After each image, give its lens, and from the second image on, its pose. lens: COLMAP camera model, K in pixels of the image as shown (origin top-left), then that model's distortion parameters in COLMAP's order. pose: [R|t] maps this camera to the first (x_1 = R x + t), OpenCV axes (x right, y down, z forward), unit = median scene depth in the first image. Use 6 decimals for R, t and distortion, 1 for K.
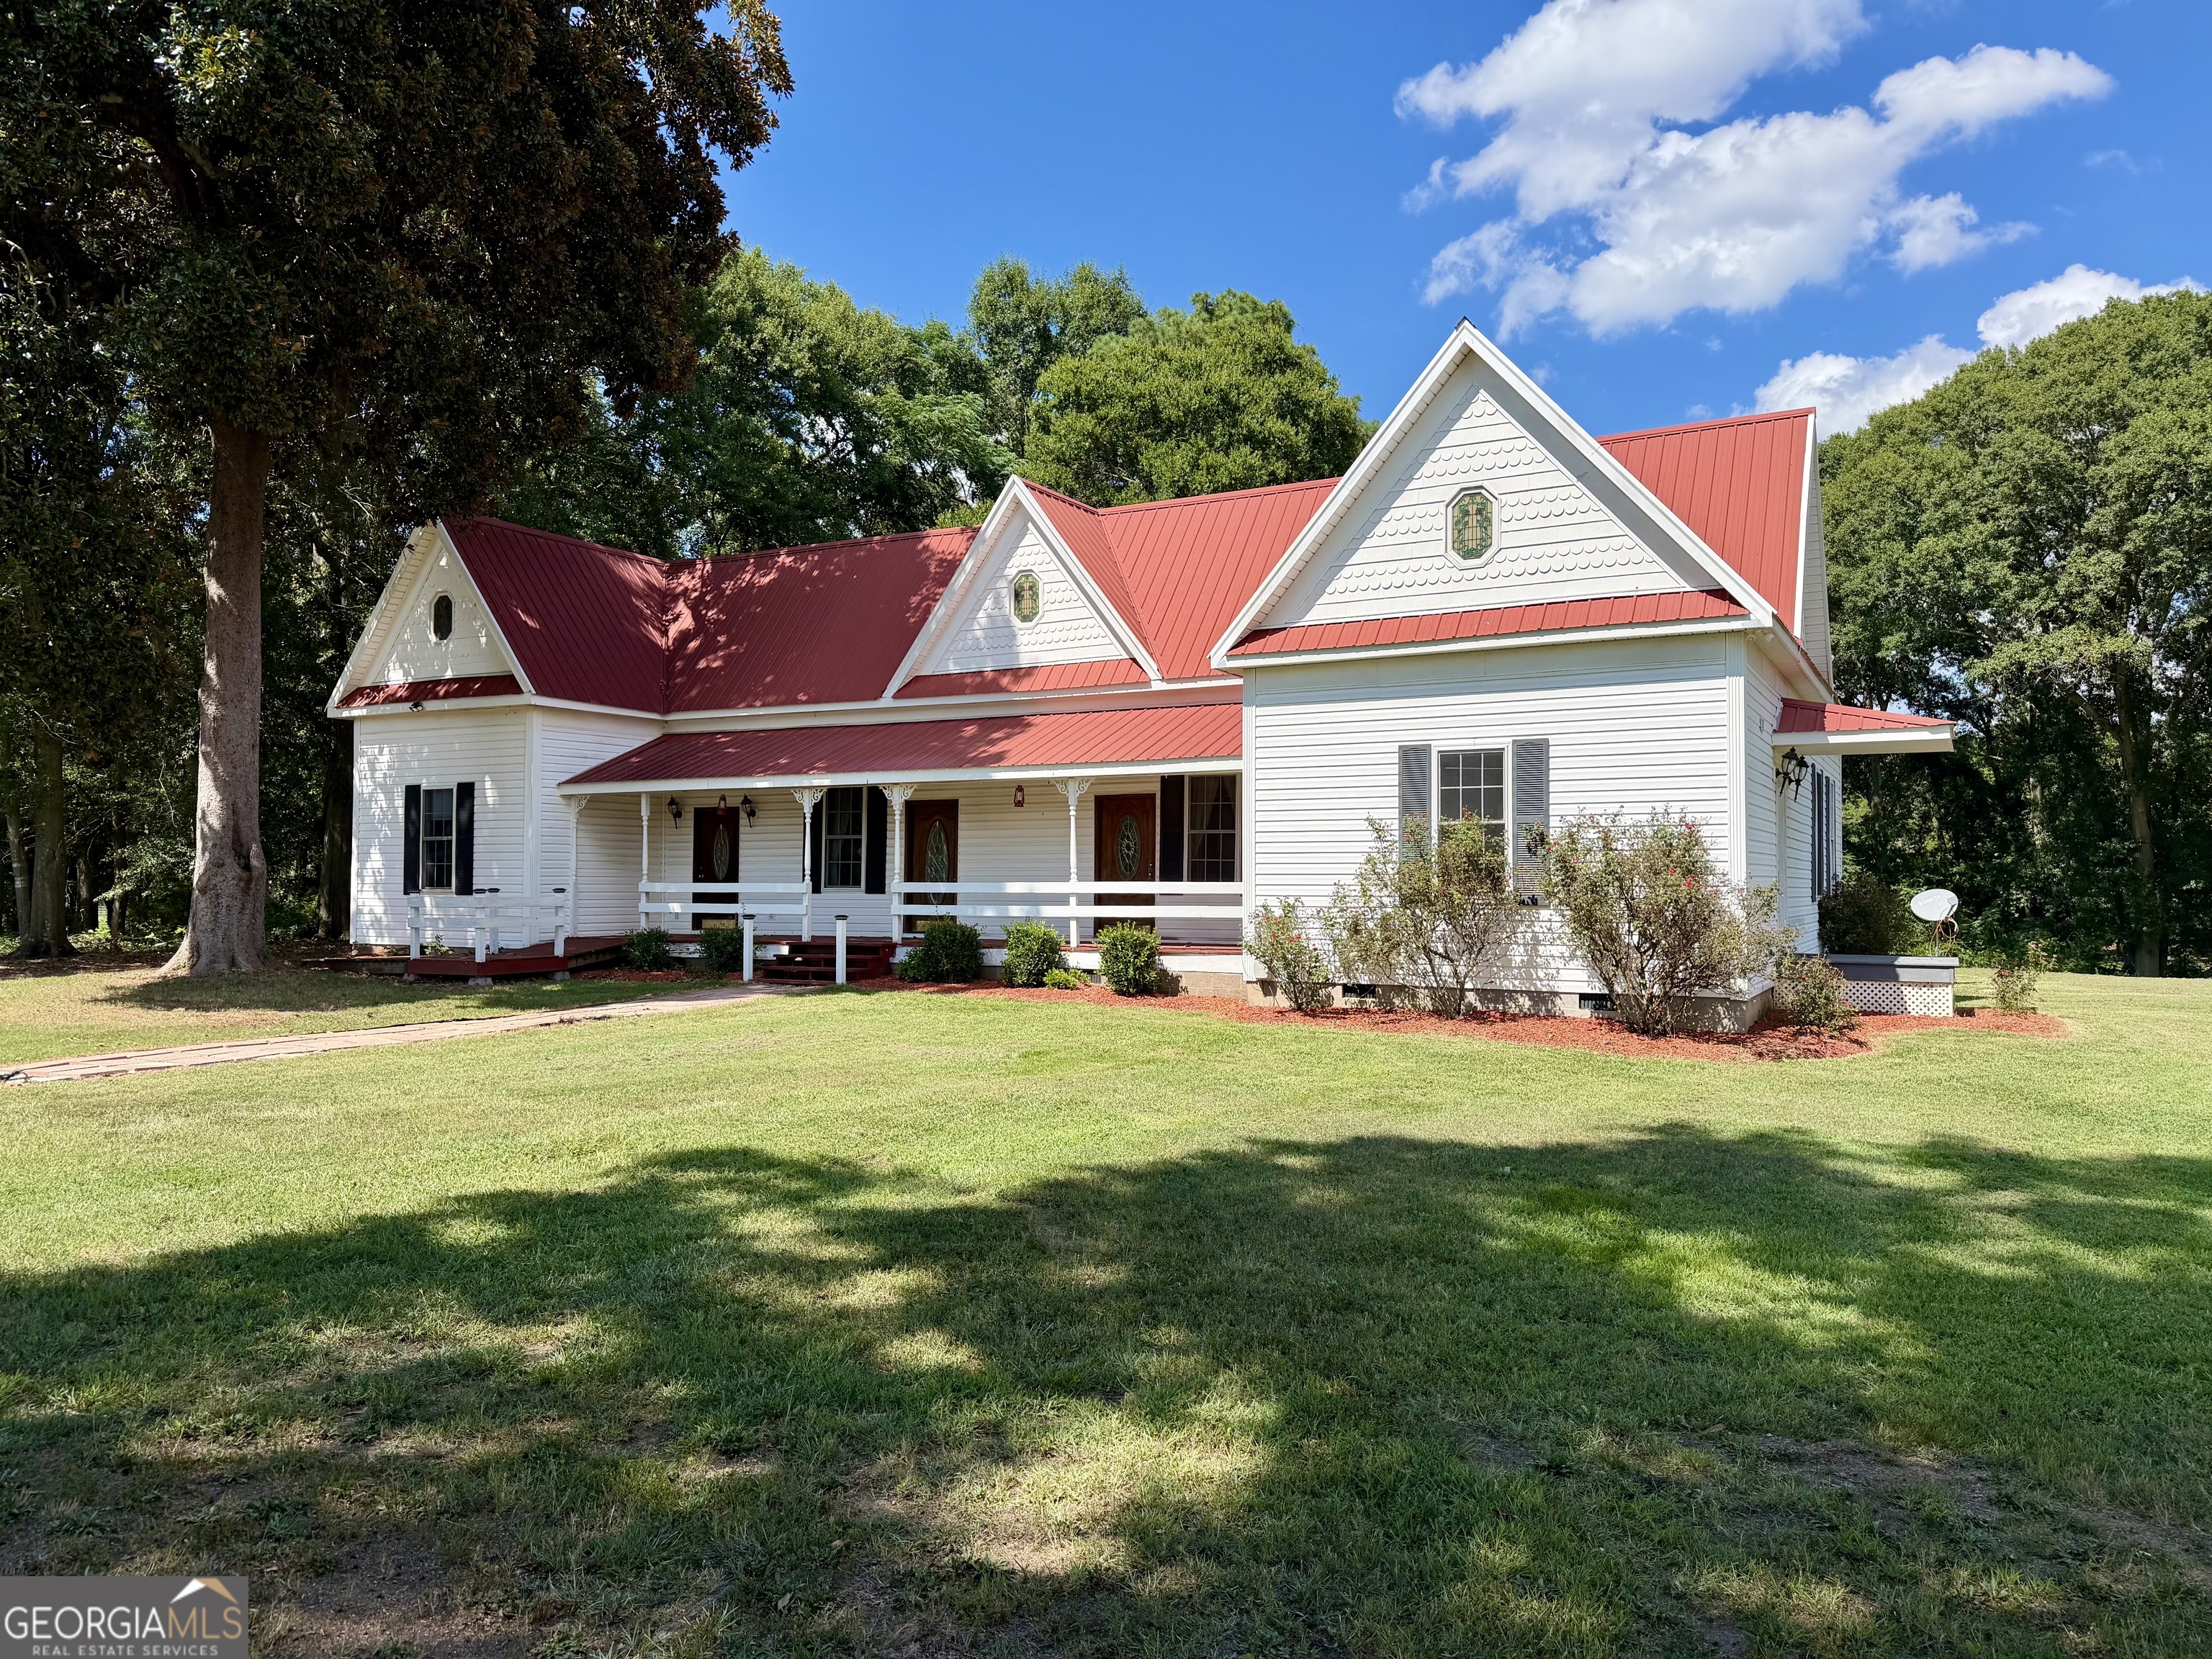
lens RADIAL K [[1584.6, 0, 1115.4], [0, 1584.6, 835.7], [0, 0, 1]] dist [0.079255, -0.082282]
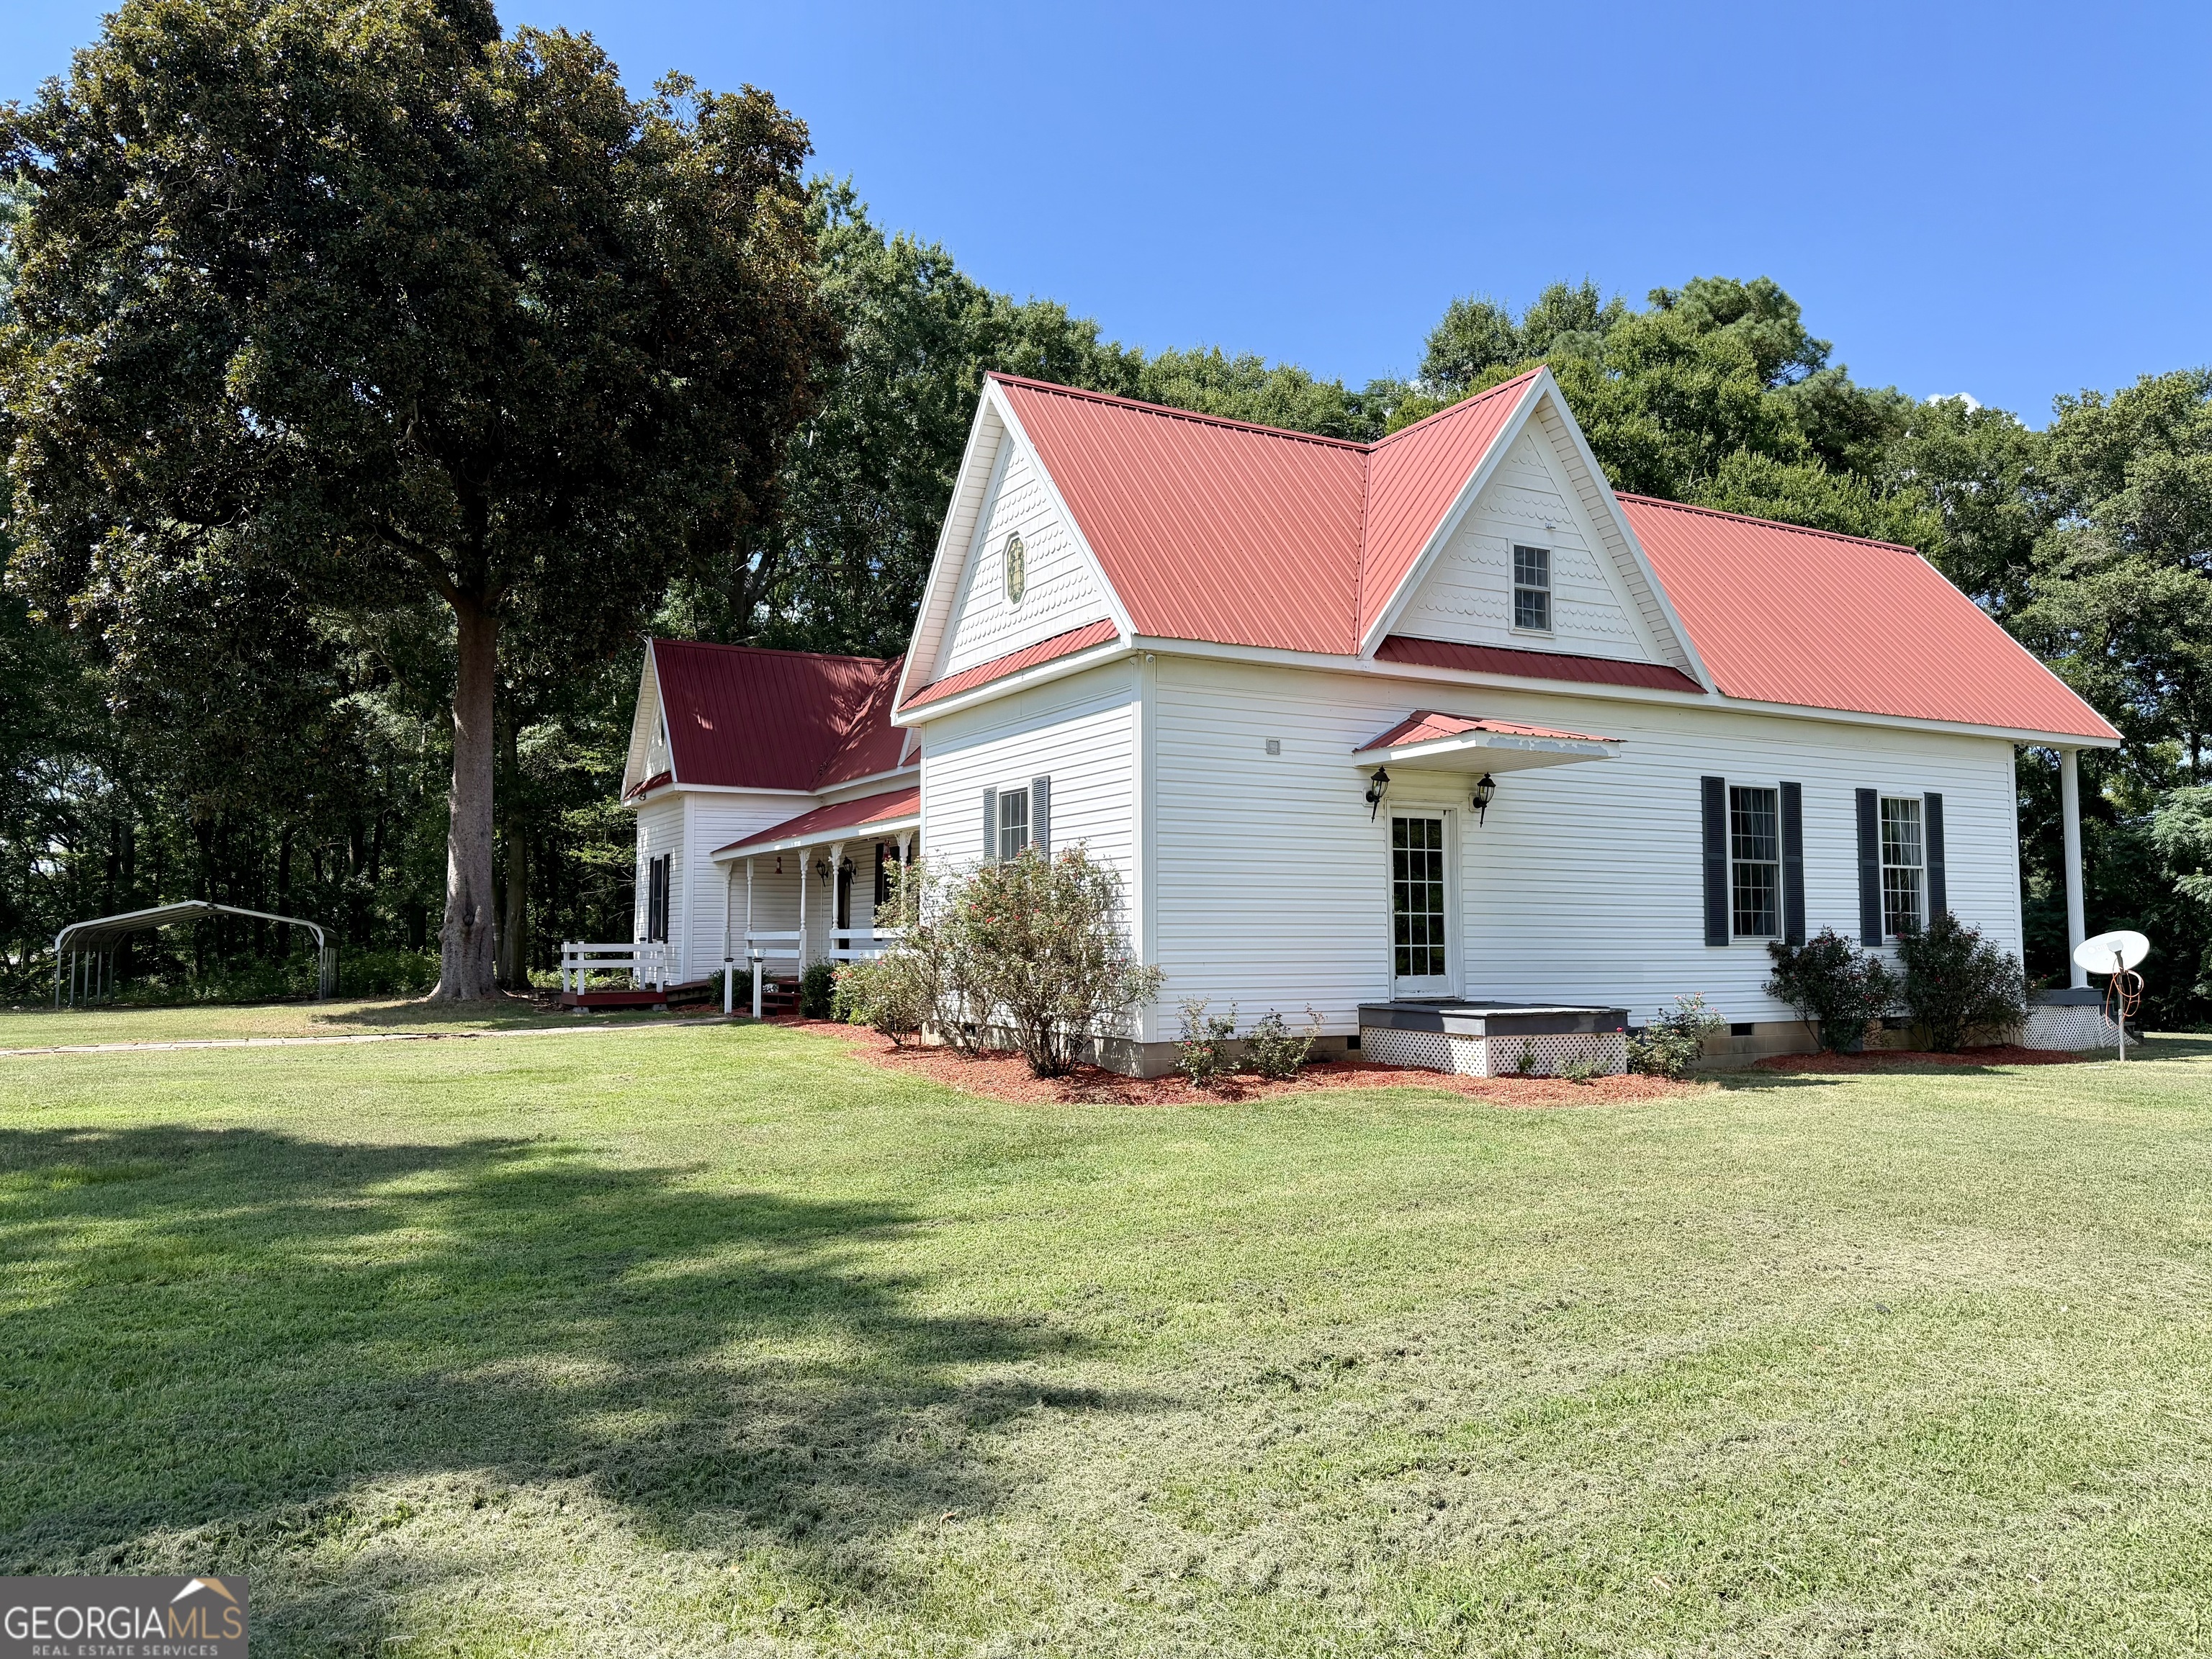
lens RADIAL K [[1584.6, 0, 1118.1], [0, 1584.6, 830.9], [0, 0, 1]] dist [0.079255, -0.082282]
pose [[0.840314, -0.041246, -0.540529, 0.684198], [0.018709, 0.998714, -0.047124, 0.016818], [0.541778, 0.029486, 0.840005, 0.158836]]
